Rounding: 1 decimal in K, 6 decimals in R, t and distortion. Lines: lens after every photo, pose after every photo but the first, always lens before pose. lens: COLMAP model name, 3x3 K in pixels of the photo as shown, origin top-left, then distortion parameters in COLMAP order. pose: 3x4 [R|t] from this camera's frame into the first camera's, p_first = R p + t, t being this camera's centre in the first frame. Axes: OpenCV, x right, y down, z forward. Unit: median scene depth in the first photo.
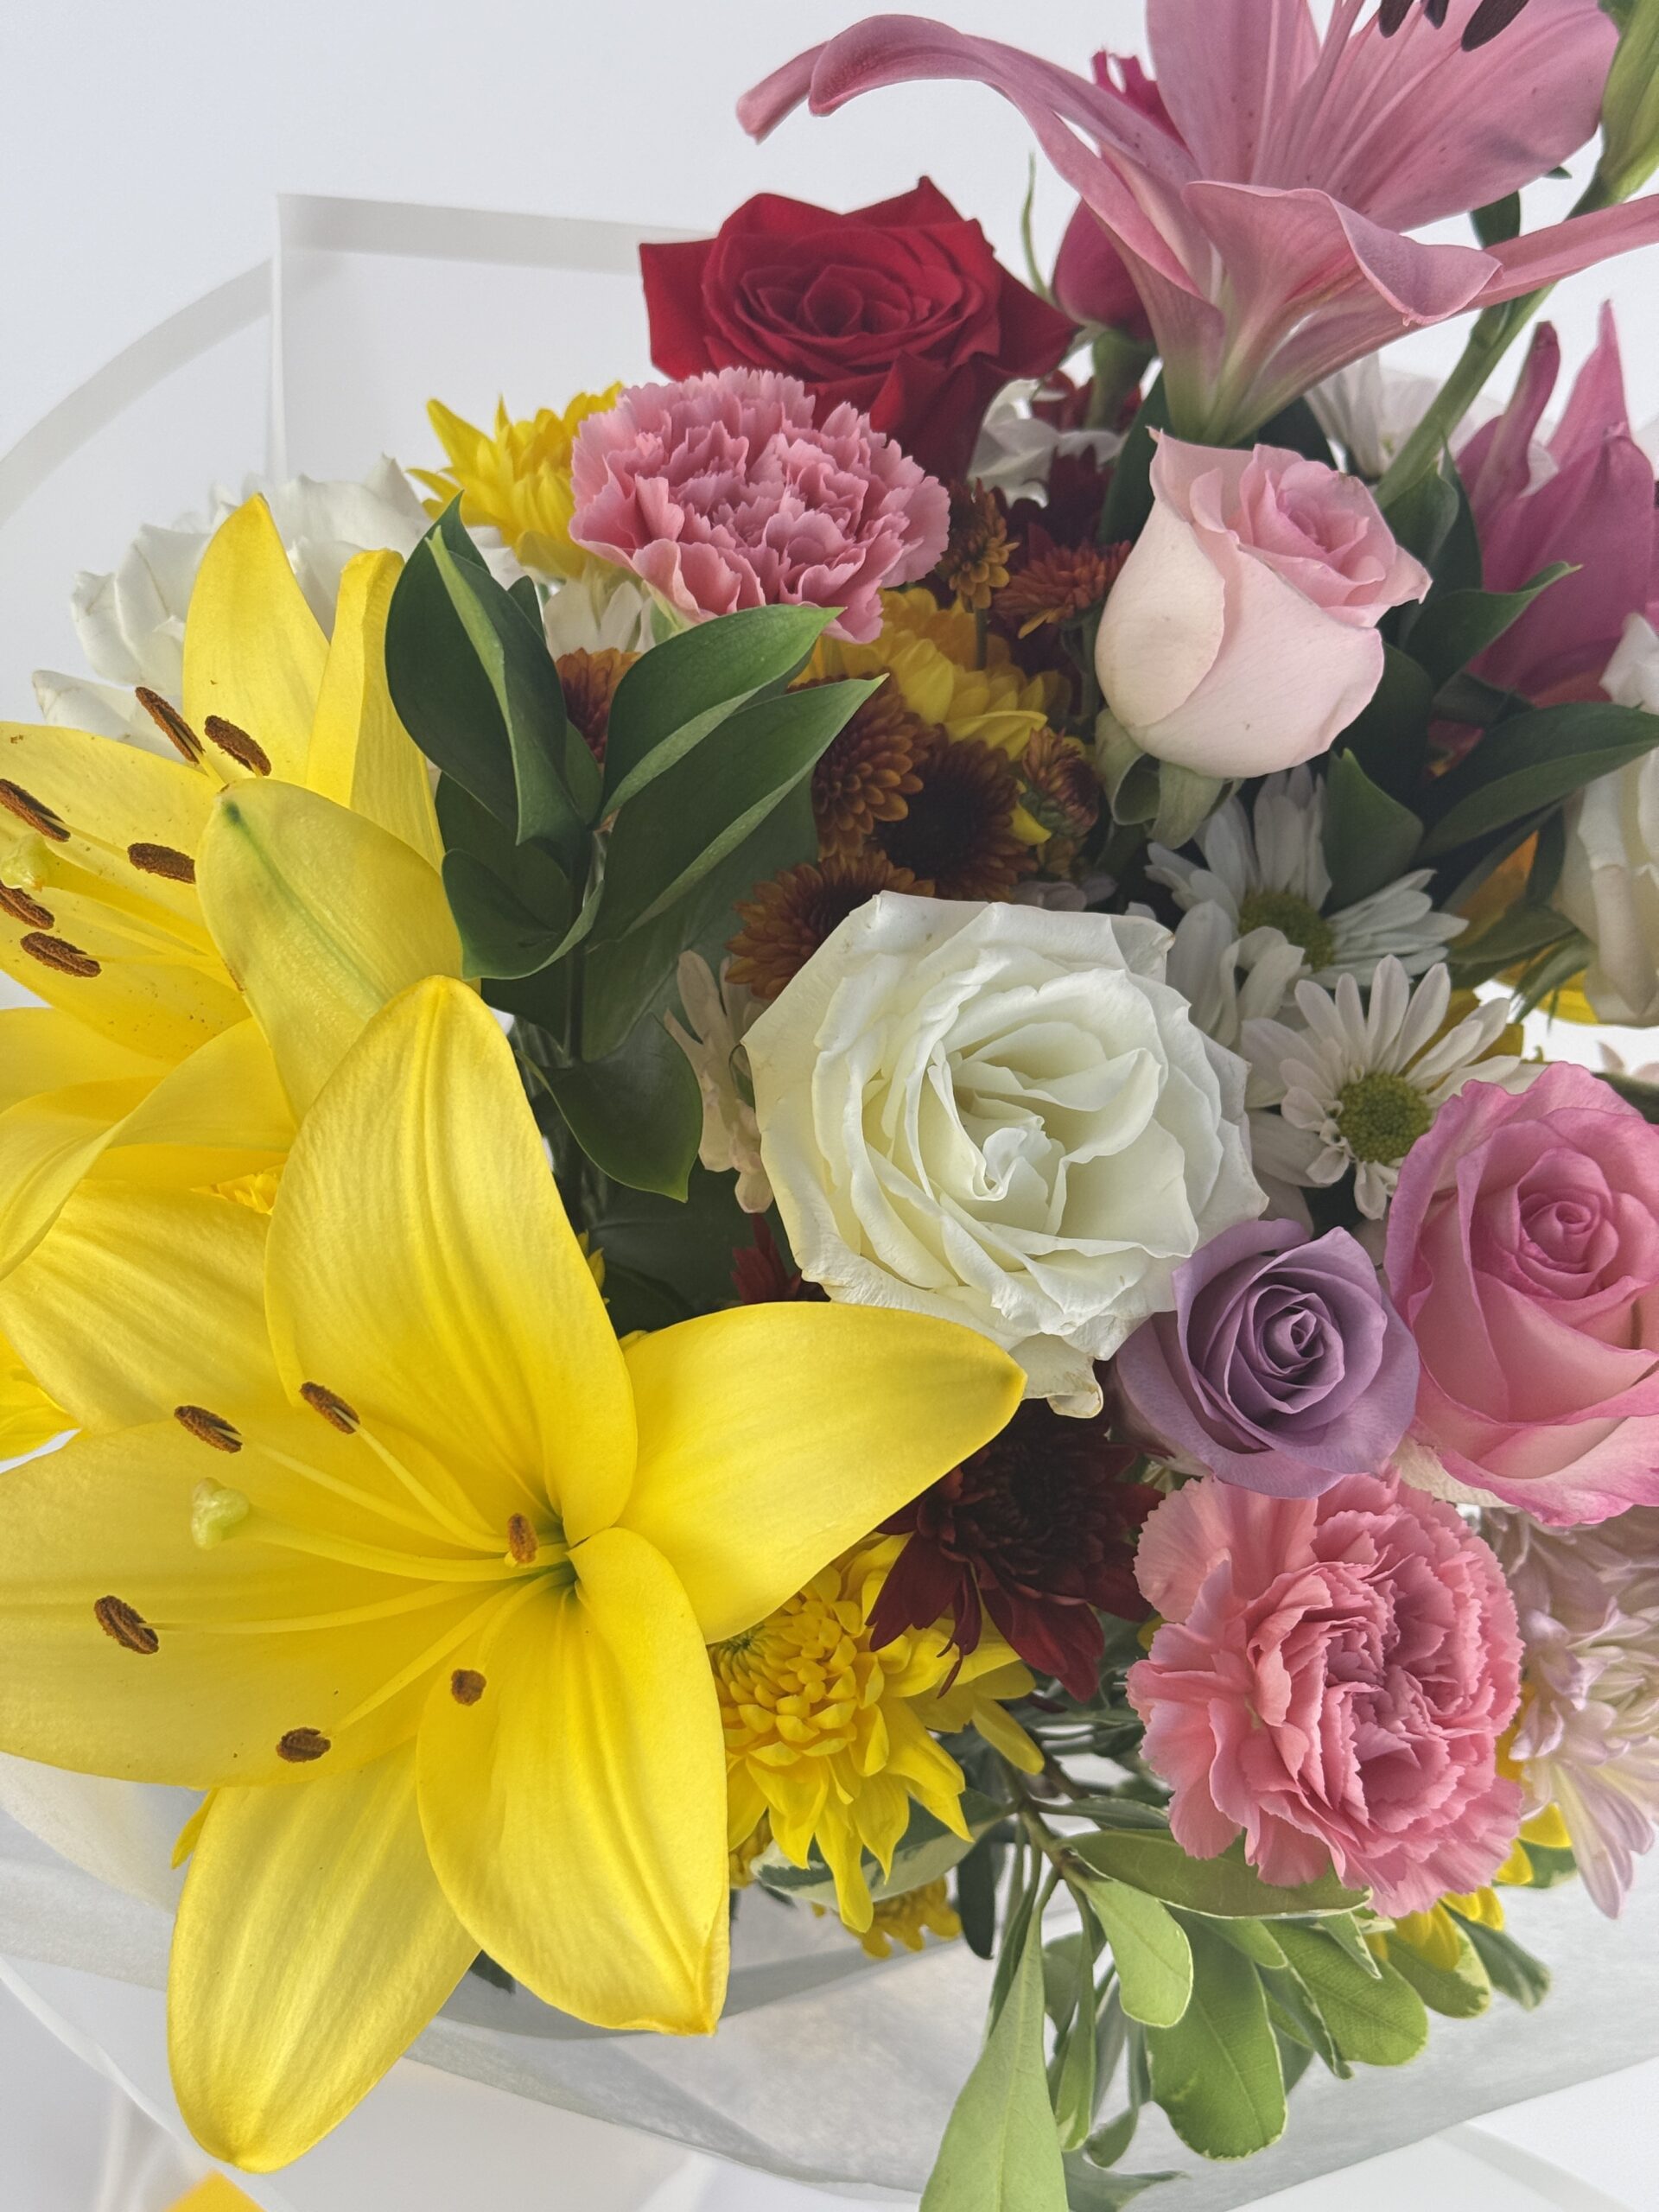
lens RADIAL K [[3257.0, 0, 822.9], [0, 3257.0, 1089.7], [0, 0, 1]] dist [0.108841, 0.000000]
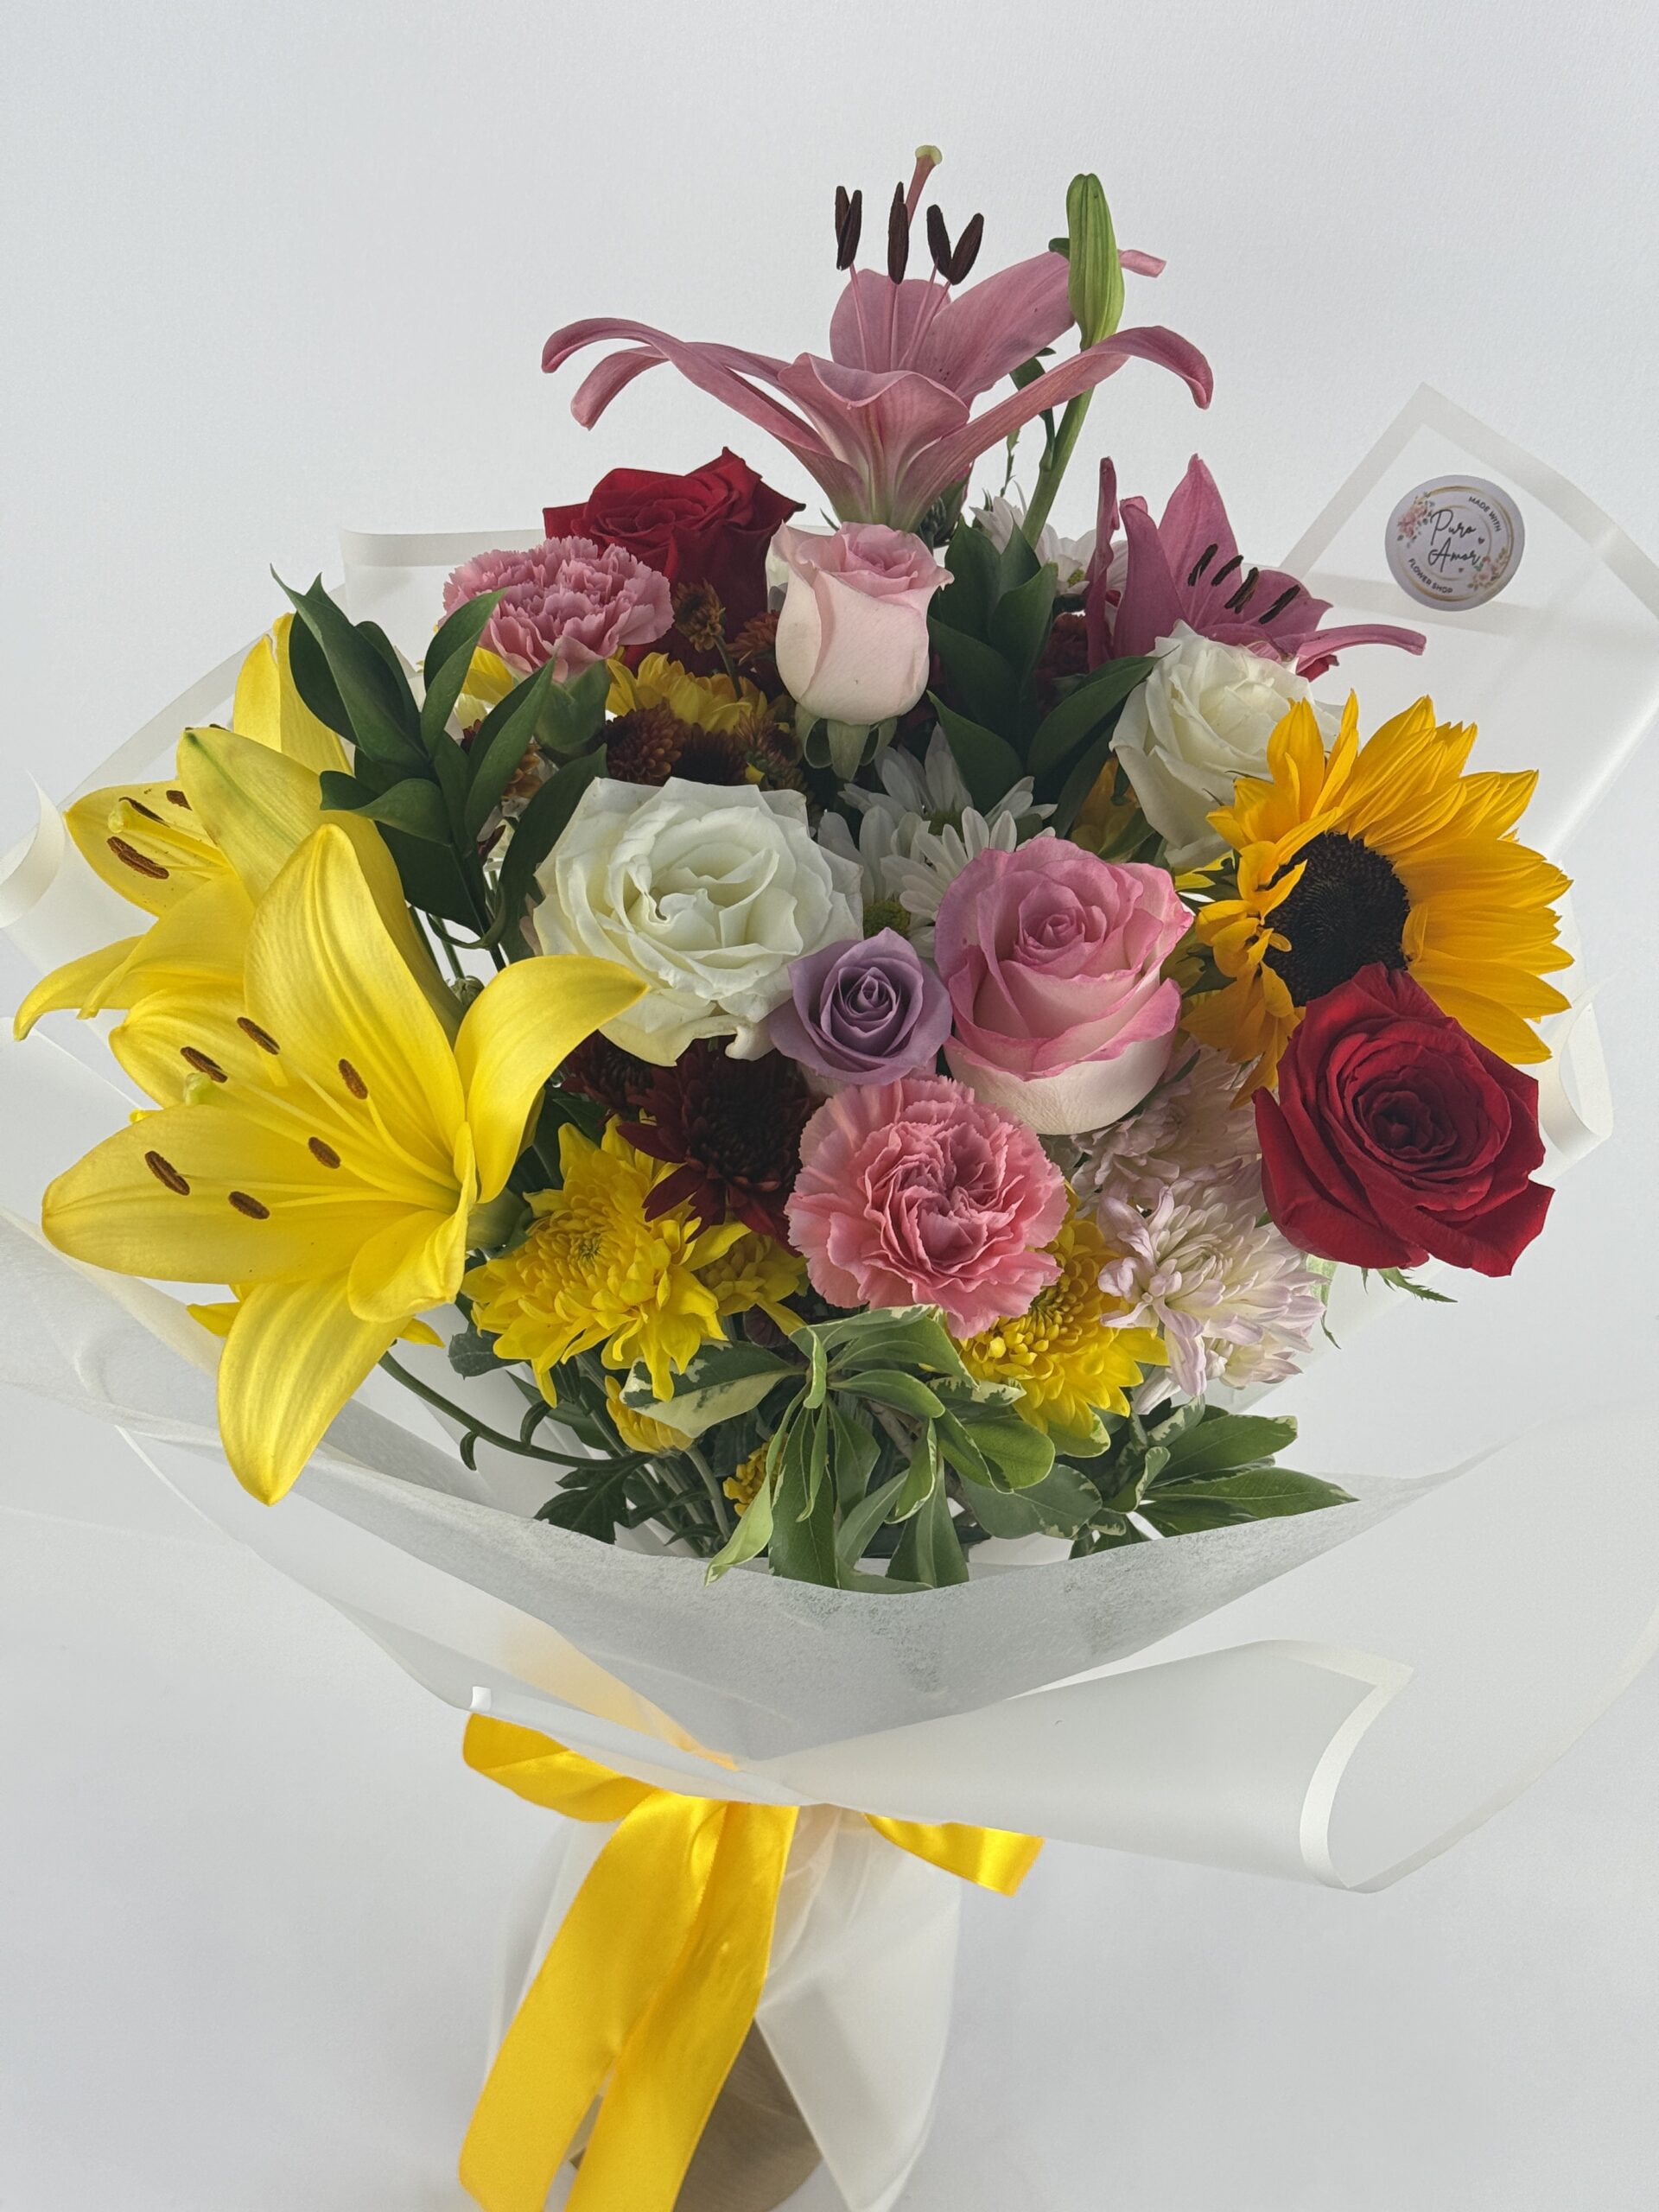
lens RADIAL K [[3257.0, 0, 817.6], [0, 3257.0, 1114.5], [0, 0, 1]] dist [0.108841, 0.000000]
pose [[0.968456, -0.141220, -0.205303, 0.455157], [0.097076, 0.972630, -0.211108, 0.485721], [0.229497, 0.184519, 0.955659, -0.581853]]
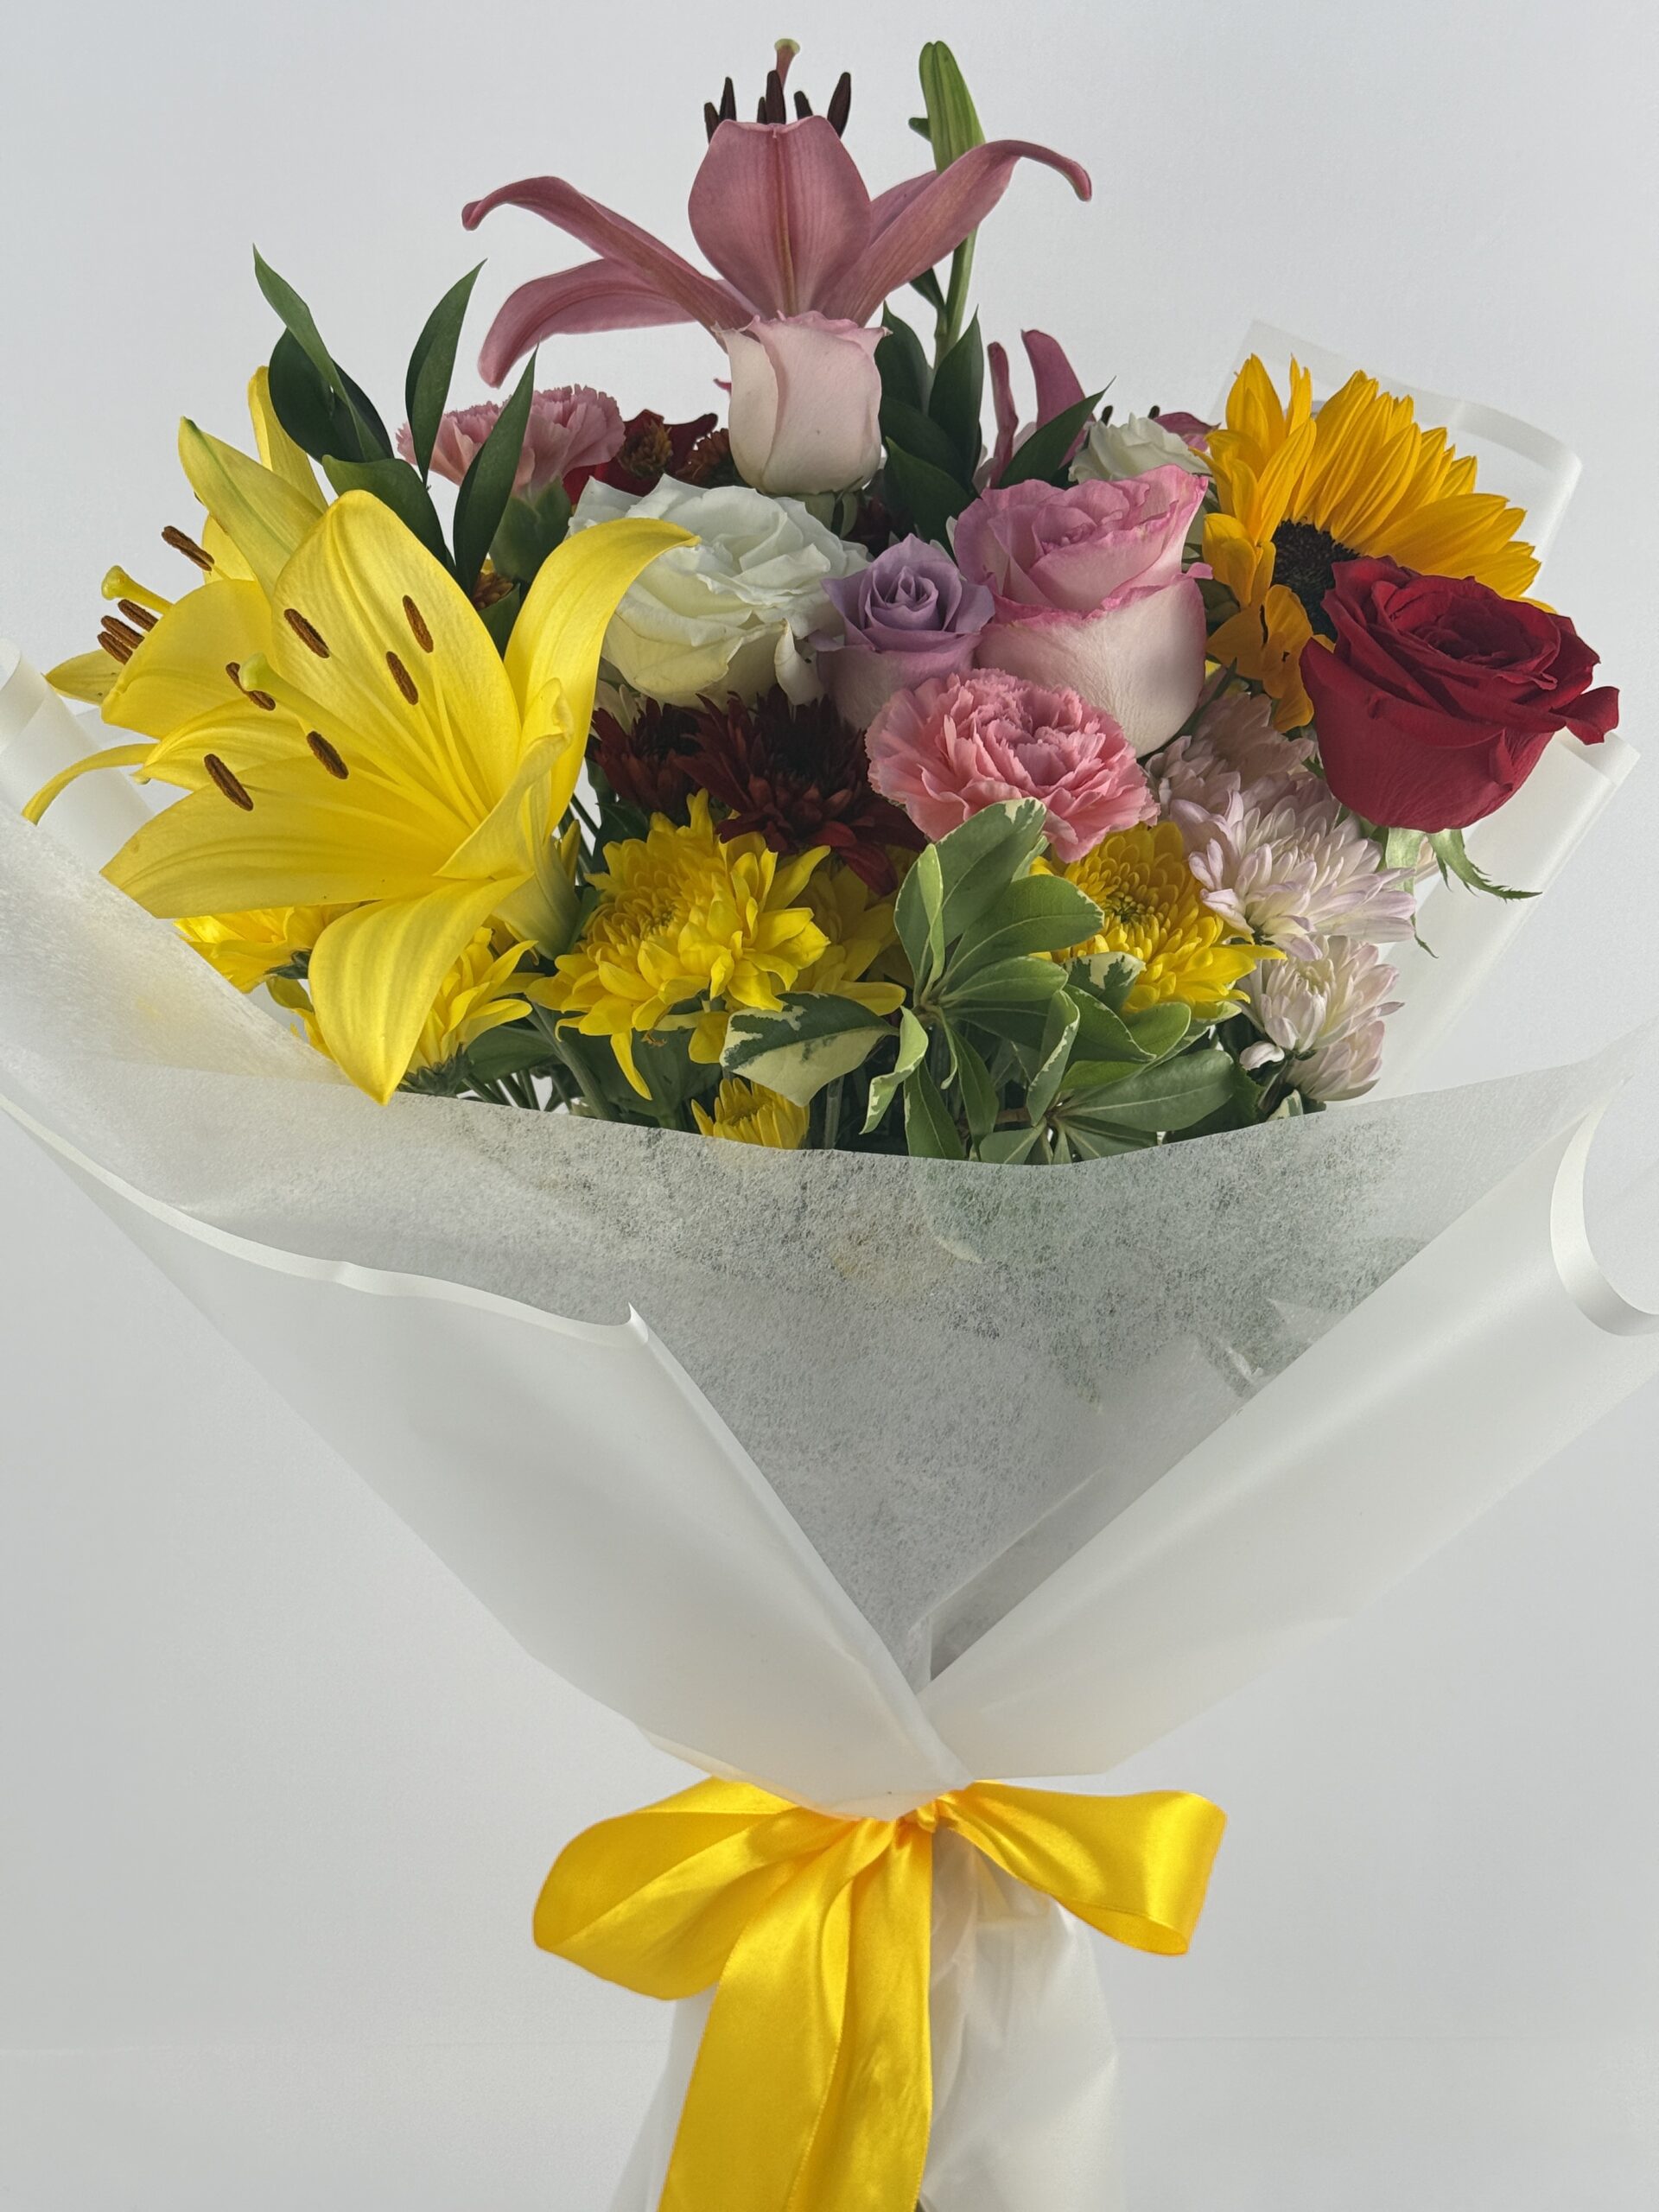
lens RADIAL K [[3257.0, 0, 818.9], [0, 3257.0, 1094.1], [0, 0, 1]] dist [0.108841, 0.000000]
pose [[0.935782, -0.352128, -0.017819, 0.044777], [0.289223, 0.795552, -0.532398, 1.145230], [0.201648, 0.493055, 0.846307, -0.273205]]
